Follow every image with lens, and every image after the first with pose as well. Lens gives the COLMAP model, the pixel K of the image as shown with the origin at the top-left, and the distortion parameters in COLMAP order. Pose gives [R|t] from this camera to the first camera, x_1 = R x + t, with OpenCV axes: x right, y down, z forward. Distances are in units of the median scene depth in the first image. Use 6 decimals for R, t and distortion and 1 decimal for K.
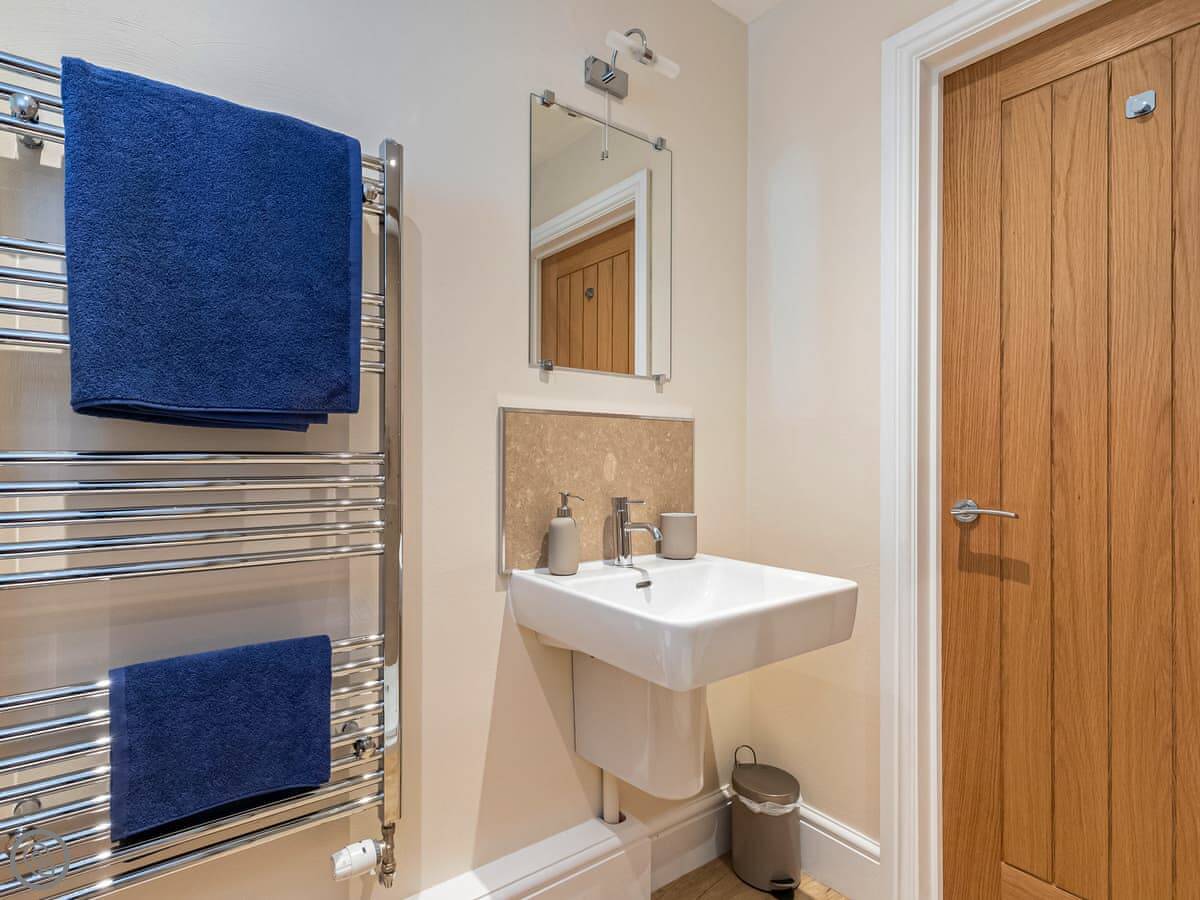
lens RADIAL K [[619.4, 0, 600.0], [0, 619.4, 450.0], [0, 0, 1]] dist [-0.019963, 0.002559]
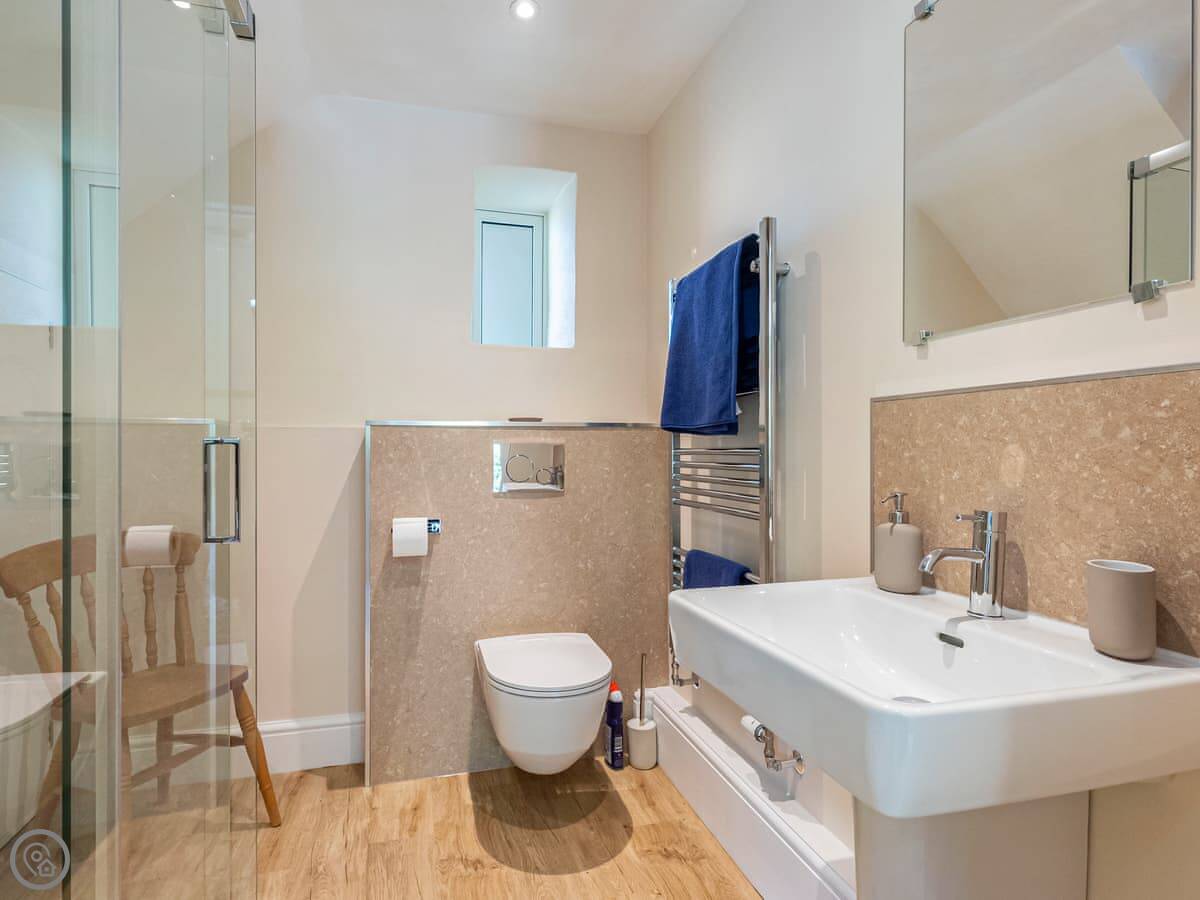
lens RADIAL K [[672.8, 0, 600.0], [0, 672.8, 450.0], [0, 0, 1]] dist [0.067767, 0.000439]
pose [[-0.353897, -0.006388, -0.935263, 0.881154], [0.006763, 0.999933, -0.009389, 0.015871], [0.935260, -0.009648, -0.353830, 0.893239]]
